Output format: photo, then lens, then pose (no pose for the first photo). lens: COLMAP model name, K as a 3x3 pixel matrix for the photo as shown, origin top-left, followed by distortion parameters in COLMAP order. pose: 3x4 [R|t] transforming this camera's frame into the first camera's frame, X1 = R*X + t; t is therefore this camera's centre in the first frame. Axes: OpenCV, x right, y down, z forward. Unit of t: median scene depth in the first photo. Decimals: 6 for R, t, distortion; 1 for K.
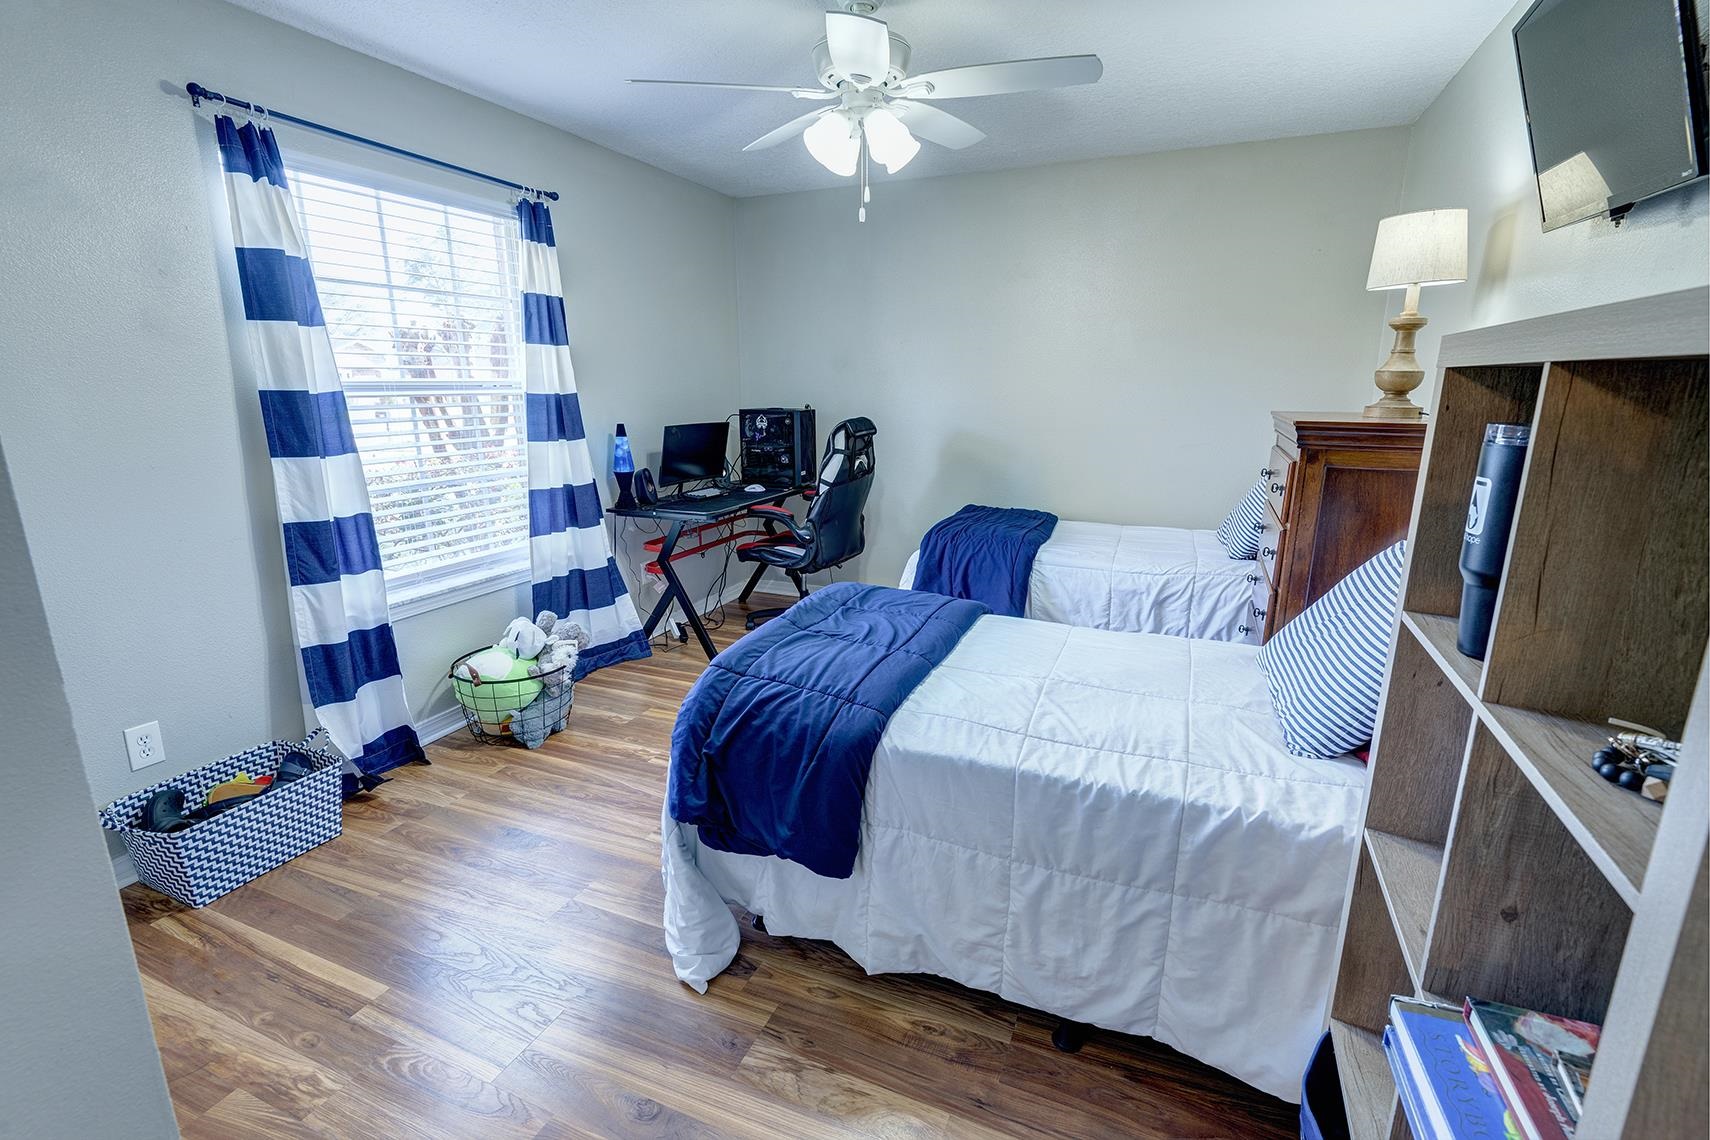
lens RADIAL K [[771.8, 0, 851.9], [0, 771.8, 569.6], [0, 0, 1]] dist [0.003358, -0.004668]
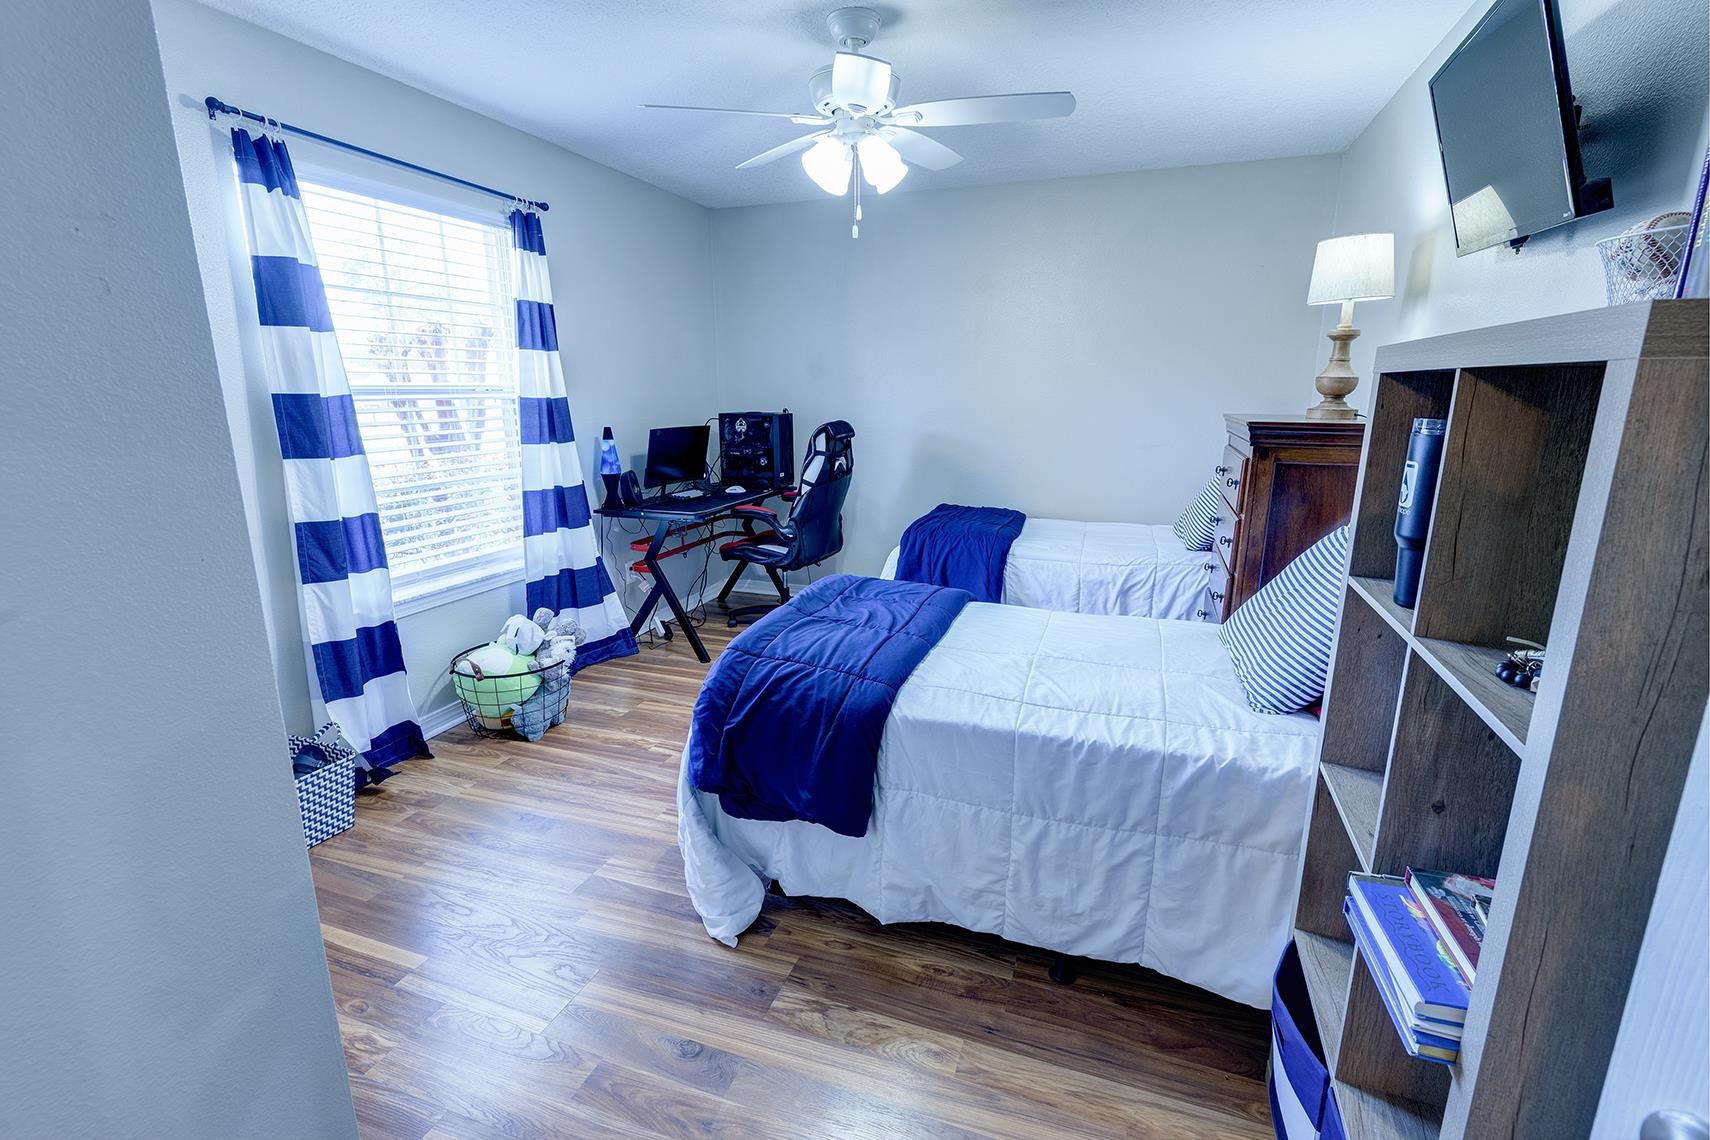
lens RADIAL K [[771.8, 0, 849.8], [0, 771.8, 570.8], [0, 0, 1]] dist [0.003358, -0.004668]
pose [[0.998312, -0.012538, 0.056715, -0.069346], [0.012870, 0.999902, -0.005502, 0.022942], [-0.056640, 0.006223, 0.998375, -0.082851]]
